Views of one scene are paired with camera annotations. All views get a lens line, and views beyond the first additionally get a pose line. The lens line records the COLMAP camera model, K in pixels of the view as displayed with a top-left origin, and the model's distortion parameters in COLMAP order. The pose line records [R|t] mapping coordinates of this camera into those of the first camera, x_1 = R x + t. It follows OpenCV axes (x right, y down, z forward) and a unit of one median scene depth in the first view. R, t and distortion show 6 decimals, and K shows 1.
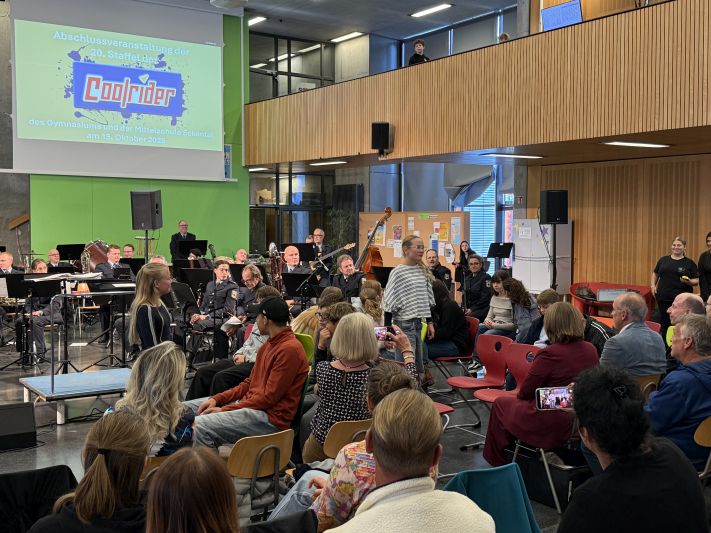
lens RADIAL K [[850.5, 0, 358.5], [0, 850.5, 258.1], [0, 0, 1]] dist [0.220417, -0.497047]
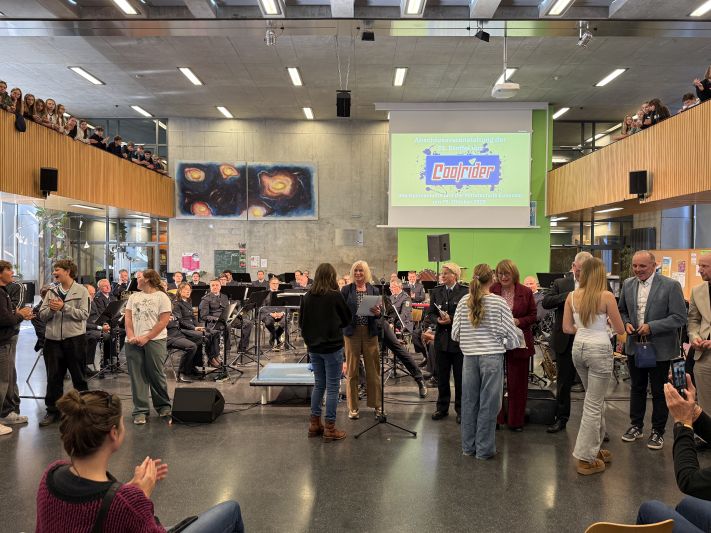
lens RADIAL K [[497.0, 0, 357.3], [0, 497.0, 265.1], [0, 0, 1]] dist [0.111365, -0.162537]
pose [[0.819818, 0.011116, -0.572516, 0.087865], [-0.028724, 0.999351, -0.021729, -0.003945], [0.571903, 0.034259, 0.819605, 0.182082]]
